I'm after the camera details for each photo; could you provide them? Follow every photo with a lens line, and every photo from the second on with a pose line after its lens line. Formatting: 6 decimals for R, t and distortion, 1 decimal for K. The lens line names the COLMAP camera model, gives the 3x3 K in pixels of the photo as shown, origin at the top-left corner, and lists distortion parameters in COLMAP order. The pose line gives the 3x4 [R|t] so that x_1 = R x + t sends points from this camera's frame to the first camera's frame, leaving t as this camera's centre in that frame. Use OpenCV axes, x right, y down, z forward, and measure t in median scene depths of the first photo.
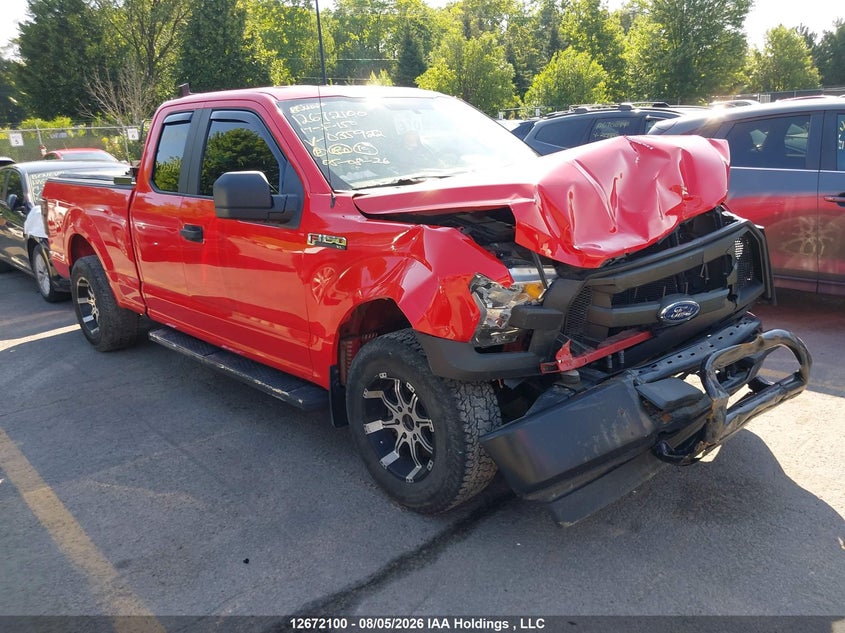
lens RADIAL K [[666.8, 0, 449.5], [0, 666.8, 296.9], [0, 0, 1]] dist [0.010286, -0.007834]
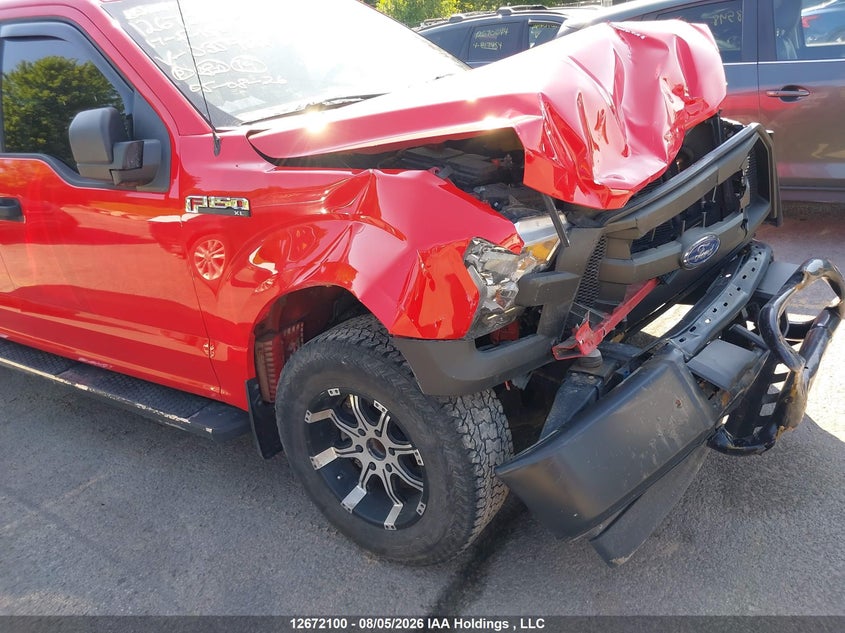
lens RADIAL K [[668.4, 0, 448.8], [0, 668.4, 312.8], [0, 0, 1]] dist [0.004352, -0.012158]
pose [[0.976189, -0.129307, 0.174168, -0.086562], [0.106078, 0.984920, 0.136674, -0.043782], [-0.189214, -0.114944, 0.975185, 0.280329]]
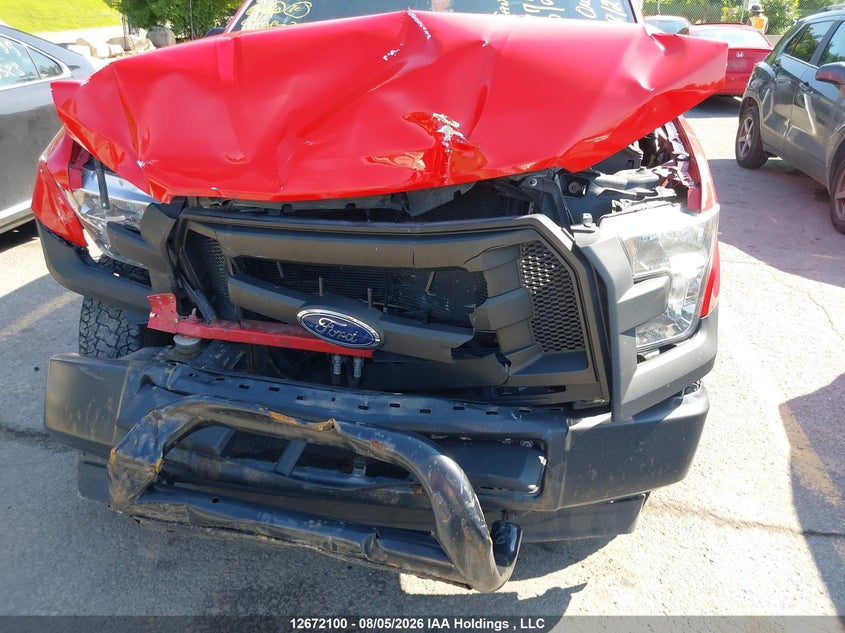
lens RADIAL K [[668.4, 0, 448.8], [0, 668.4, 312.8], [0, 0, 1]] dist [0.004352, -0.012158]
pose [[0.590643, 0.385612, -0.708833, 0.796459], [-0.239141, 0.922615, 0.302644, -0.188995], [0.770683, -0.009243, 0.637152, 0.689534]]
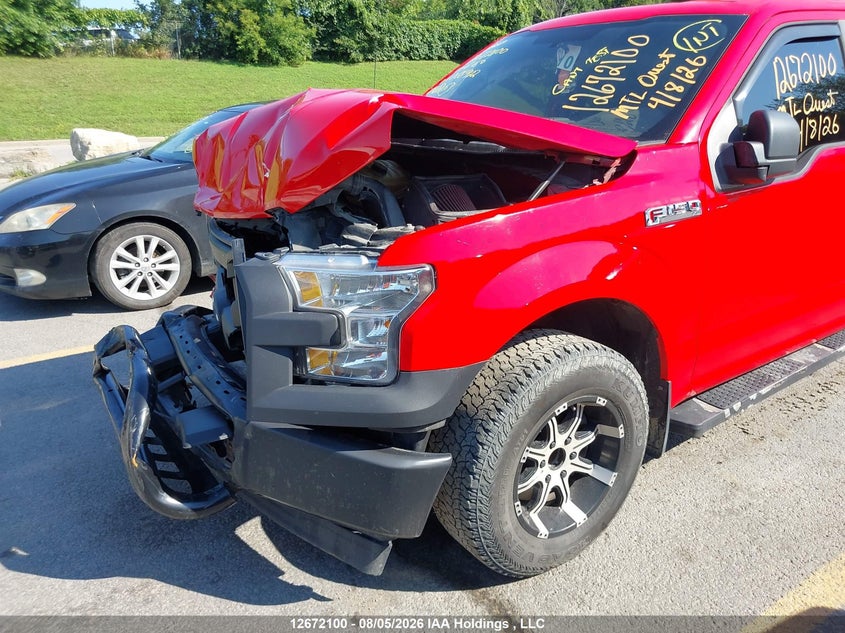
lens RADIAL K [[666.1, 0, 448.2], [0, 666.1, 314.1], [0, 0, 1]] dist [-0.042132, 0.065894]
pose [[-0.162387, 0.359617, -0.918861, 1.029785], [-0.214254, 0.896153, 0.388594, -0.346351], [0.963185, 0.259973, -0.068474, 1.311768]]
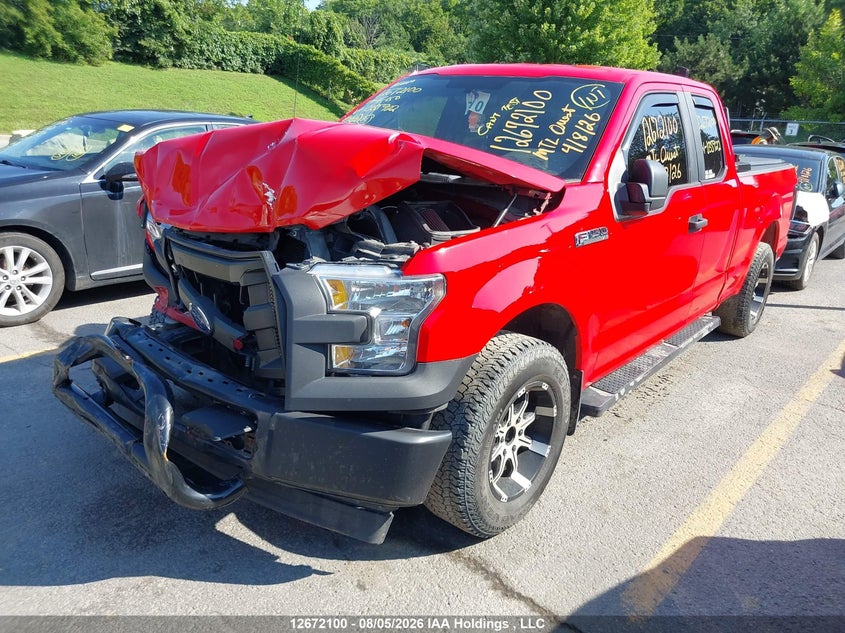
lens RADIAL K [[668.4, 0, 448.8], [0, 668.4, 312.8], [0, 0, 1]] dist [0.004352, -0.012158]
pose [[0.115145, 0.331014, -0.936574, 1.173687], [-0.301316, 0.910061, 0.284599, -0.324665], [0.946546, 0.249435, 0.204529, 1.111475]]
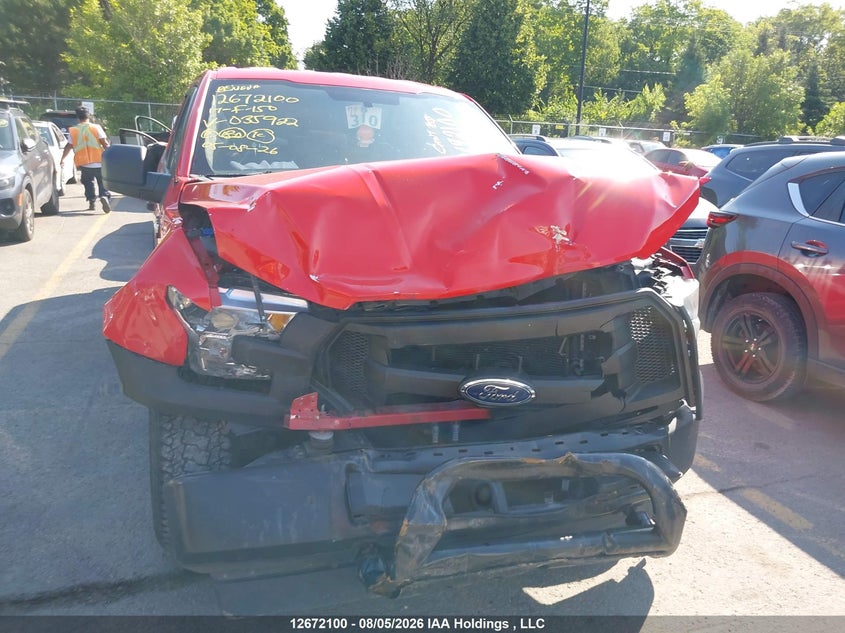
lens RADIAL K [[664.5, 0, 423.1], [0, 664.5, 304.7], [0, 0, 1]] dist [0.006619, -0.006644]
pose [[0.908163, 0.198566, -0.368526, 0.508215], [-0.197960, 0.979399, 0.039876, -0.084933], [0.368852, 0.036740, 0.928762, 0.276122]]
